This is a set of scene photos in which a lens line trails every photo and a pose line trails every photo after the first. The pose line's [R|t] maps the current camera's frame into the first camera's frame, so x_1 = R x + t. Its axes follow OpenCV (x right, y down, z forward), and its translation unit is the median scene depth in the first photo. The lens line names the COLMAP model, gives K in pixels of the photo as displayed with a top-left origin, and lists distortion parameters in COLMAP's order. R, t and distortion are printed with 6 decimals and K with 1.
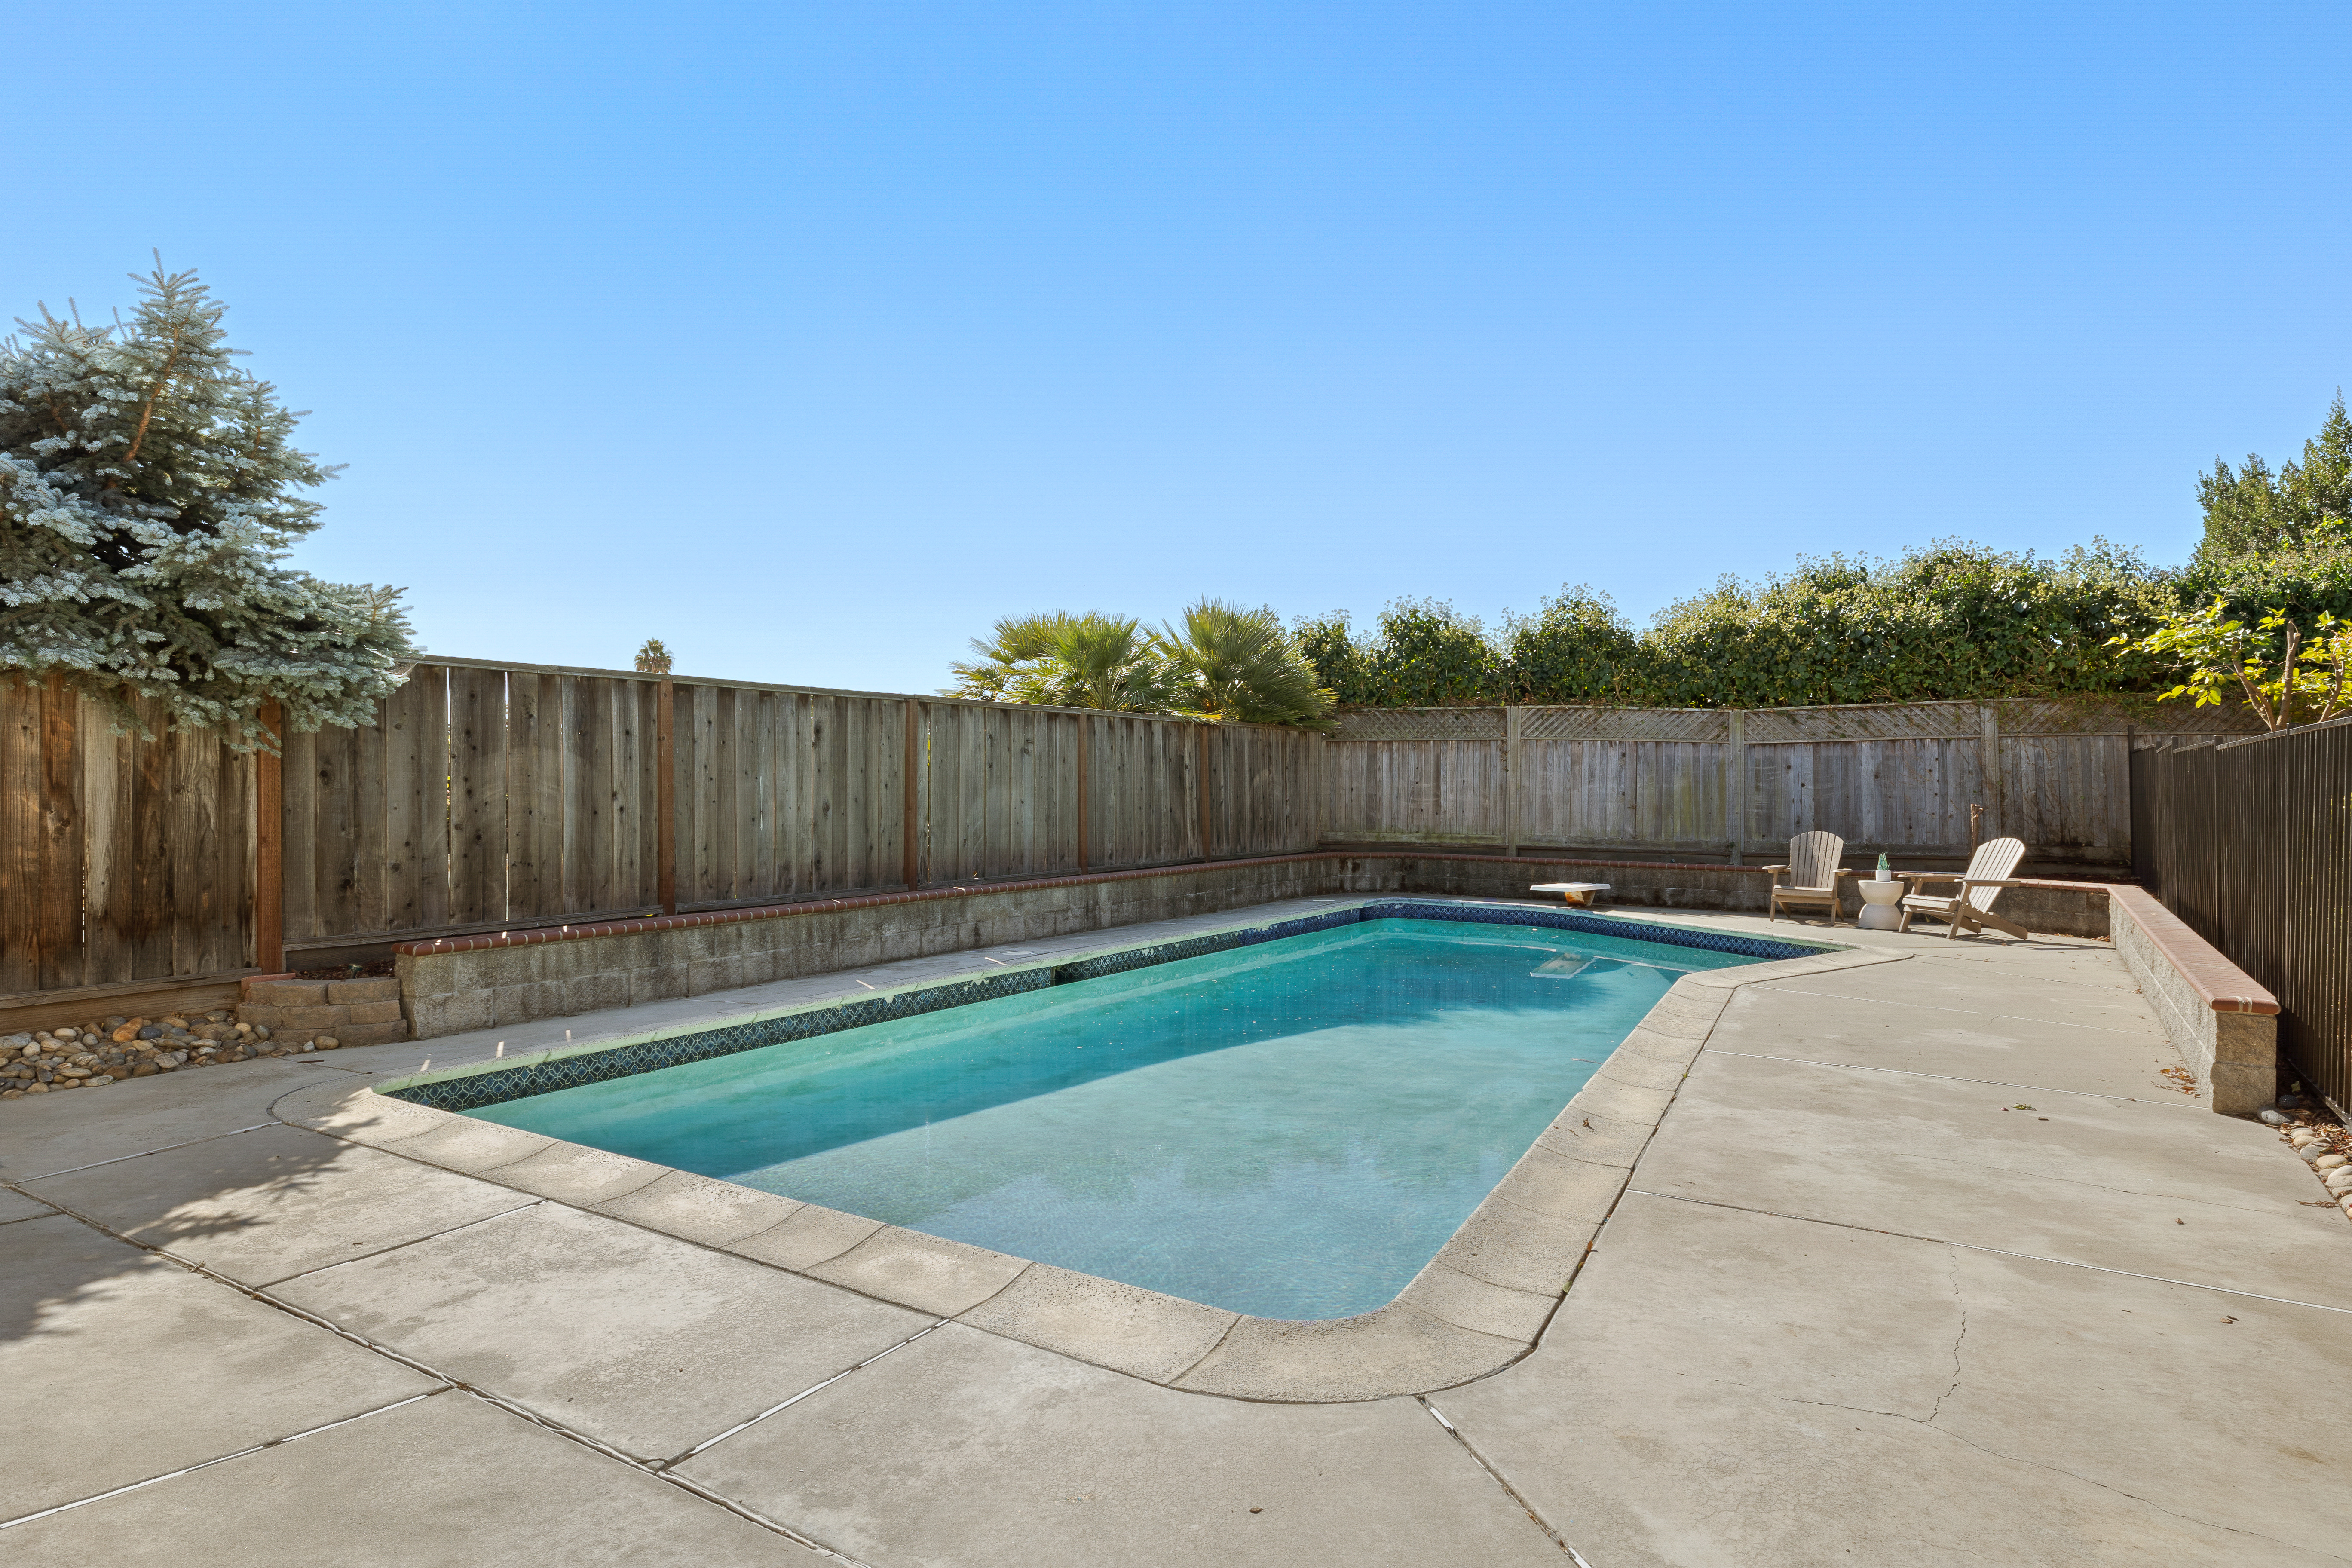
lens RADIAL K [[1313.4, 0, 1164.0], [0, 1313.4, 774.8], [0, 0, 1]] dist [-0.005394, 0.001070]
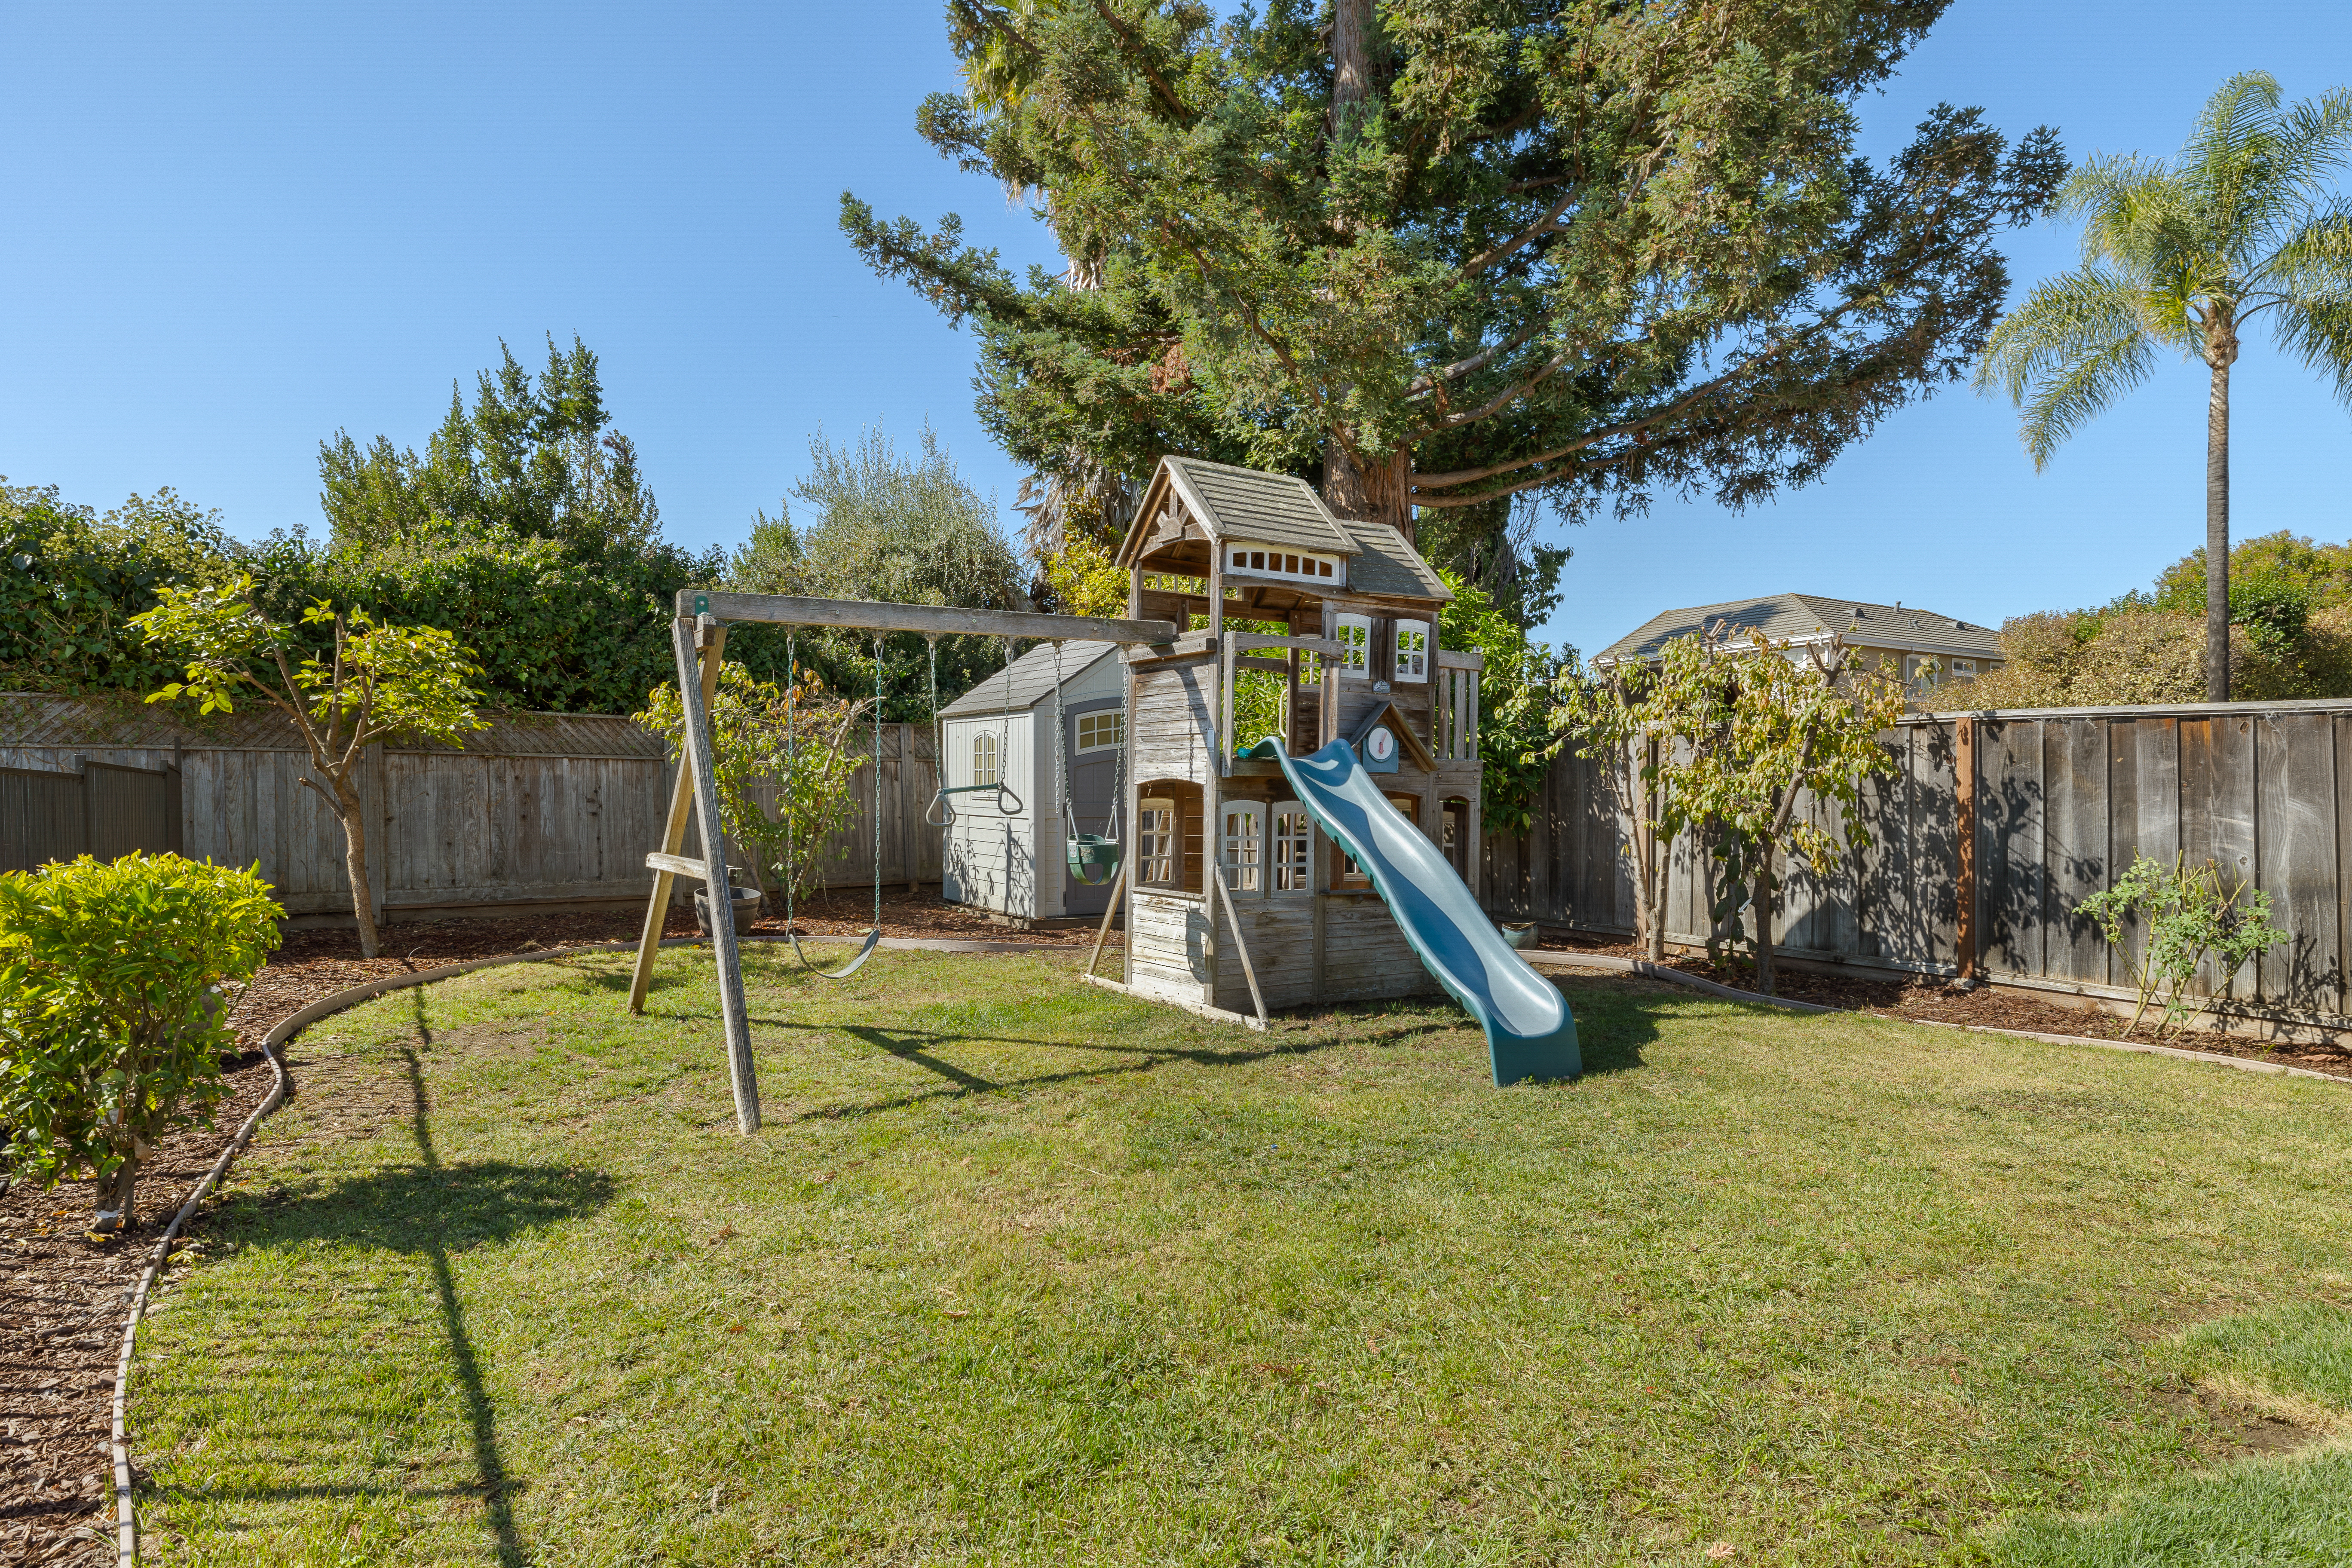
lens RADIAL K [[1313.4, 0, 1174.6], [0, 1313.4, 777.7], [0, 0, 1]] dist [-0.005394, 0.001070]
pose [[0.440212, 0.009087, 0.897848, 0.281046], [-0.001878, 0.999956, -0.009199, -0.007561], [-0.897892, 0.002364, 0.440210, 0.134315]]
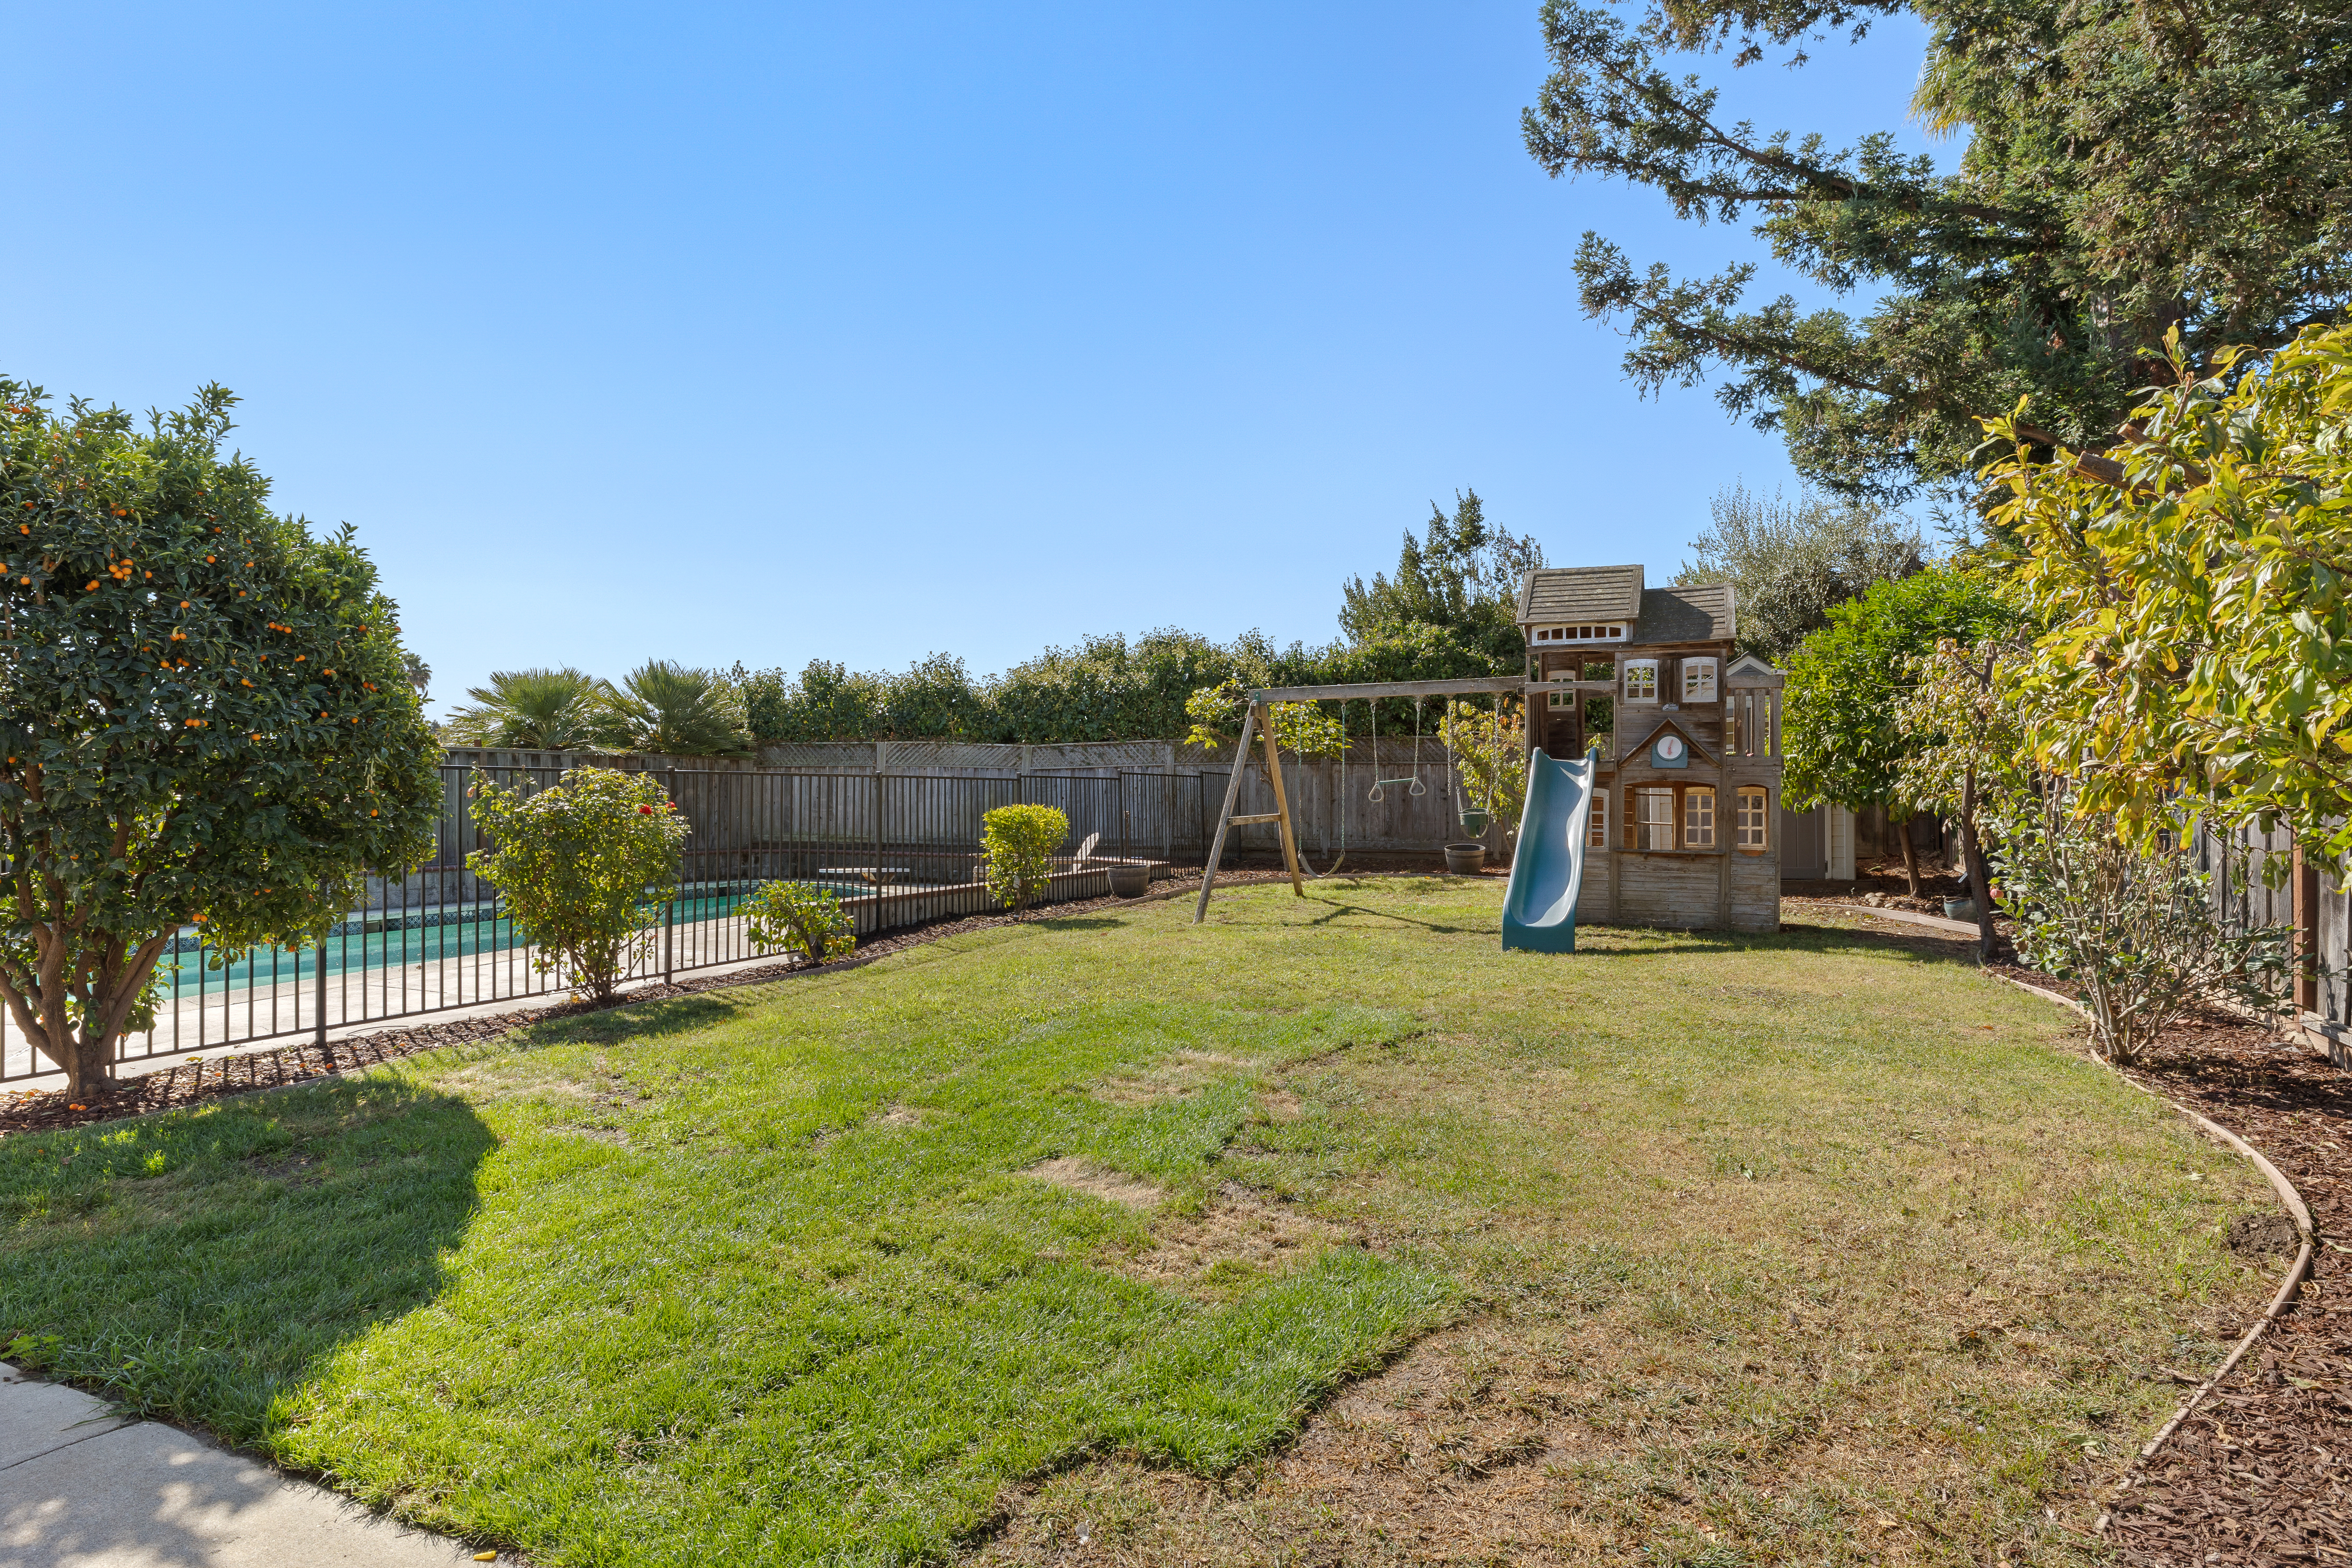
lens RADIAL K [[1261.0, 0, 1182.7], [0, 1261.0, 785.0], [0, 0, 1]] dist [-0.000582, 0.000815]
pose [[0.988729, -0.002701, 0.149695, 0.412315], [0.002831, 0.999996, -0.000654, -0.005234], [-0.149692, 0.001070, 0.988732, -0.387135]]
